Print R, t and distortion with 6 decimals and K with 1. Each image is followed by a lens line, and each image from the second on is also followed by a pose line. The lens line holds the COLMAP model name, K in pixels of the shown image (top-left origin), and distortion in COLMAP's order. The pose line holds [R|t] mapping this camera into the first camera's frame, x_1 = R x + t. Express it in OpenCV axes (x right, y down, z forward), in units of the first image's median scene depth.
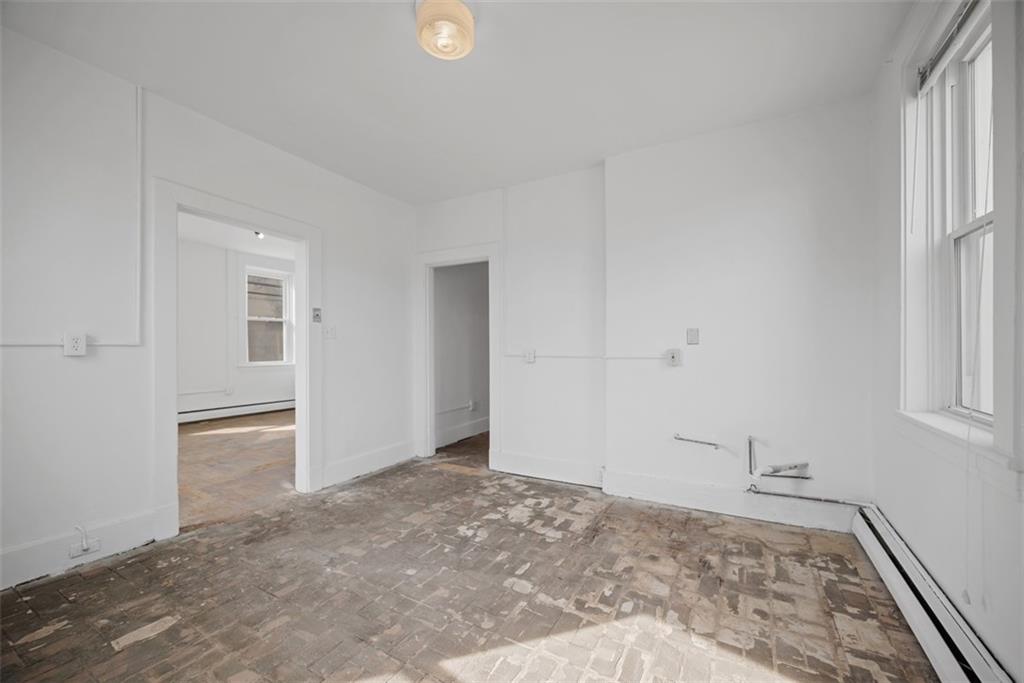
lens RADIAL K [[406.7, 0, 518.4], [0, 406.7, 343.1], [0, 0, 1]] dist [-0.003336, -0.000192]
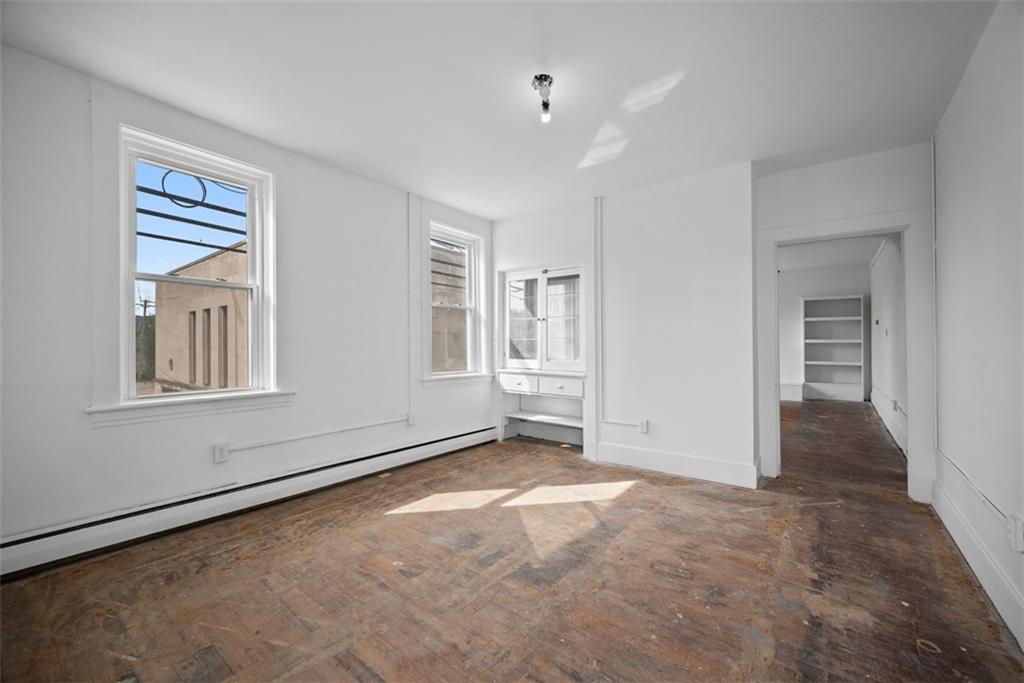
lens RADIAL K [[399.6, 0, 513.1], [0, 399.6, 339.0], [0, 0, 1]] dist [0.000238, -0.000136]
pose [[0.990318, -0.004093, -0.138758, -0.908100], [0.002930, 0.999959, -0.008583, 0.000907], [0.138787, 0.008093, 0.990289, 0.791669]]
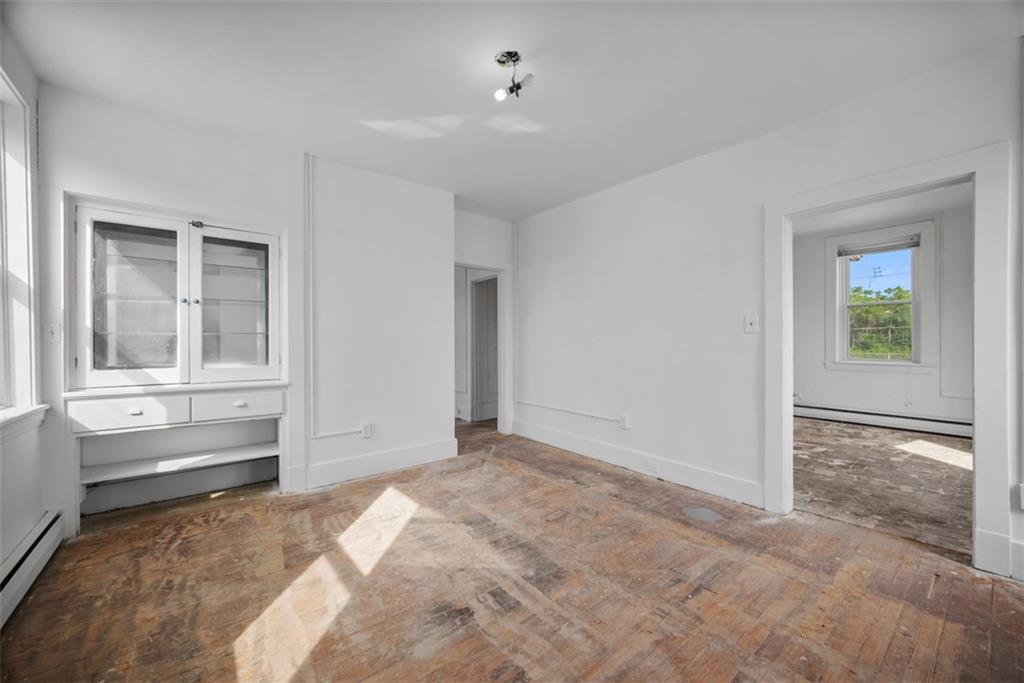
lens RADIAL K [[399.6, 0, 513.1], [0, 399.6, 339.0], [0, 0, 1]] dist [0.000238, -0.000136]
pose [[0.371004, 0.002994, 0.928627, -1.569312], [-0.002269, 0.999995, -0.002318, 0.002215], [-0.928629, -0.001248, 0.371008, 1.251364]]
